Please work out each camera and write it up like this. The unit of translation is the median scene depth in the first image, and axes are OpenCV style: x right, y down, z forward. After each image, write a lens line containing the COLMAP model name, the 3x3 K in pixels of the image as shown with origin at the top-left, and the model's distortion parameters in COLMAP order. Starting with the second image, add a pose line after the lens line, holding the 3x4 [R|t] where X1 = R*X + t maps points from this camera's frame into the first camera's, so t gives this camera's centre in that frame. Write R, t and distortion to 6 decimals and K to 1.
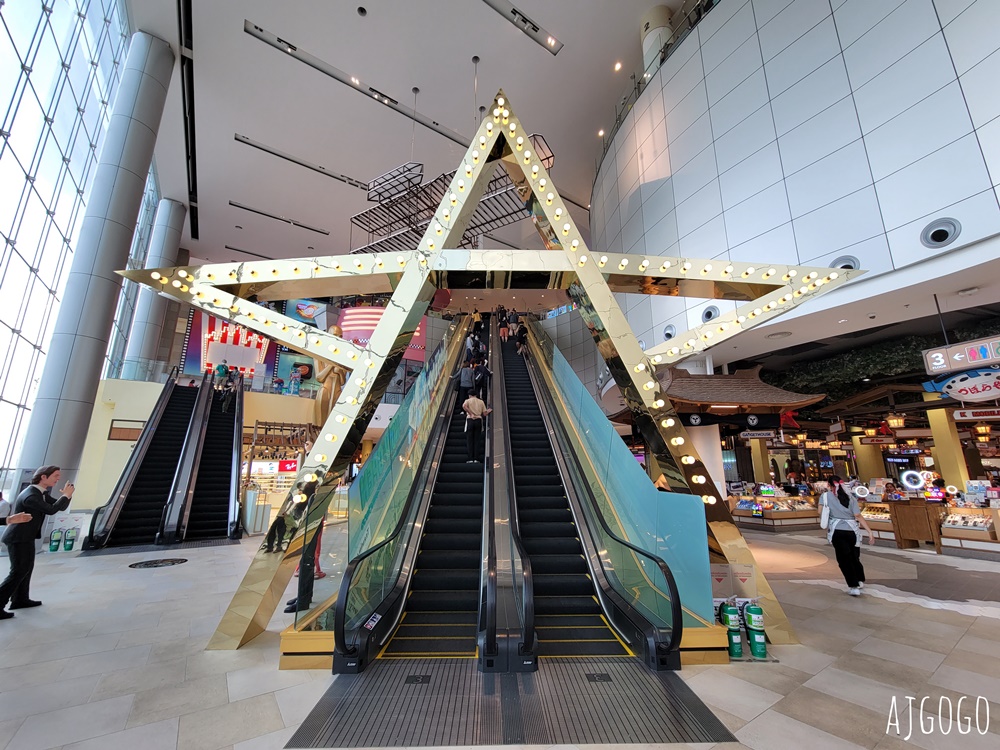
lens RADIAL K [[403.2, 0, 501.9], [0, 403.2, 377.8], [0, 0, 1]] dist [0.001687, 0.000146]
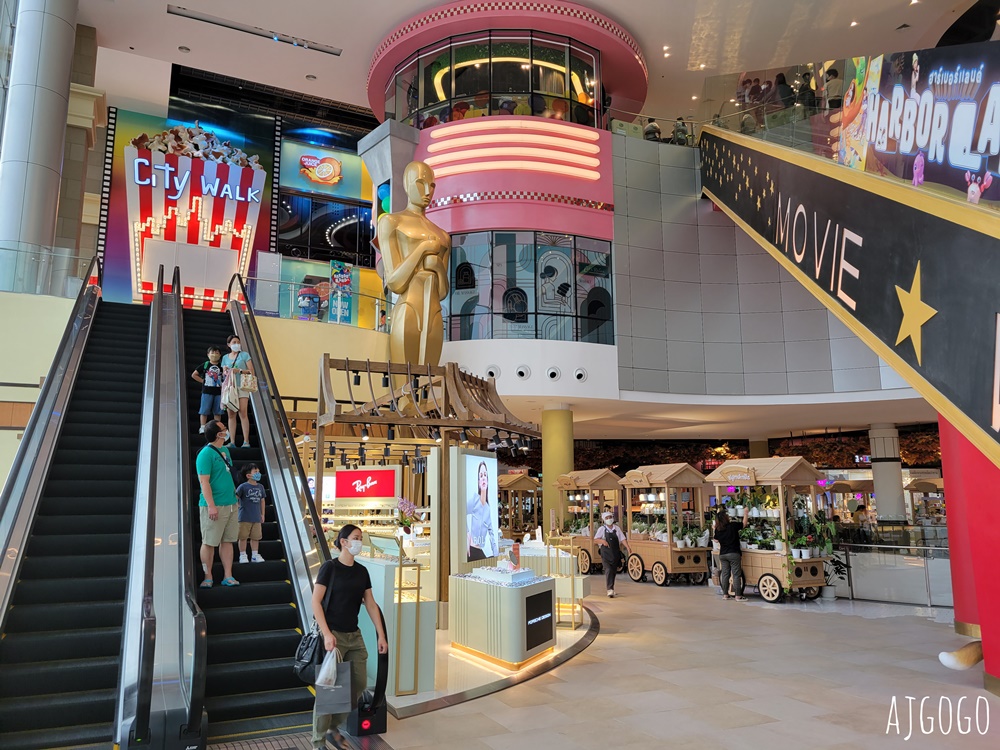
lens RADIAL K [[754.9, 0, 498.9], [0, 754.9, 374.4], [0, 0, 1]] dist [0.026354, 0.007976]
pose [[0.983897, -0.028018, -0.176525, -0.141546], [0.038942, 0.997514, 0.058728, 0.038018], [0.174441, -0.064656, 0.982543, 0.155948]]
